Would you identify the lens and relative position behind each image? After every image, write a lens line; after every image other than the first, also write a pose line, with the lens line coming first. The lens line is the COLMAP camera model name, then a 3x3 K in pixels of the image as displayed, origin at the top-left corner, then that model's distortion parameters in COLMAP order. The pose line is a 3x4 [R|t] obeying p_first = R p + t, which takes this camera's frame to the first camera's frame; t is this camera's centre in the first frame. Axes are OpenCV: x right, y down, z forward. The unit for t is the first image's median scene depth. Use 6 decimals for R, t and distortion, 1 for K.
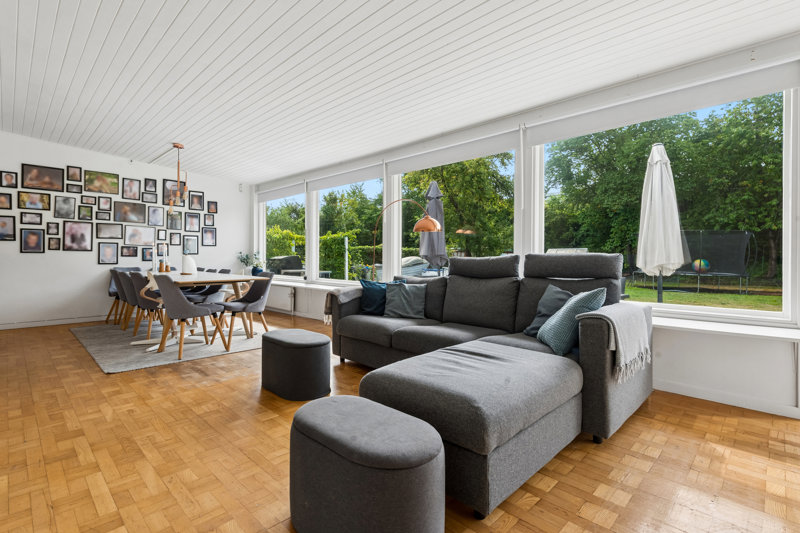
lens RADIAL K [[373.5, 0, 401.5], [0, 373.5, 261.7], [0, 0, 1]] dist [0.000430, -0.001360]
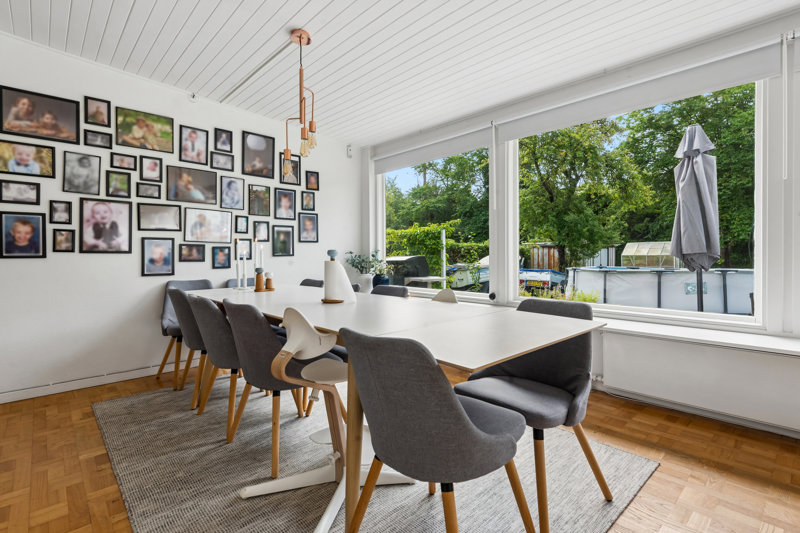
lens RADIAL K [[373.5, 0, 404.3], [0, 373.5, 261.4], [0, 0, 1]] dist [0.000430, -0.001360]
pose [[0.998816, -0.010901, -0.047409, -0.381538], [0.011305, 0.999902, 0.008266, -0.015499], [0.047314, -0.008792, 0.998841, 0.446149]]
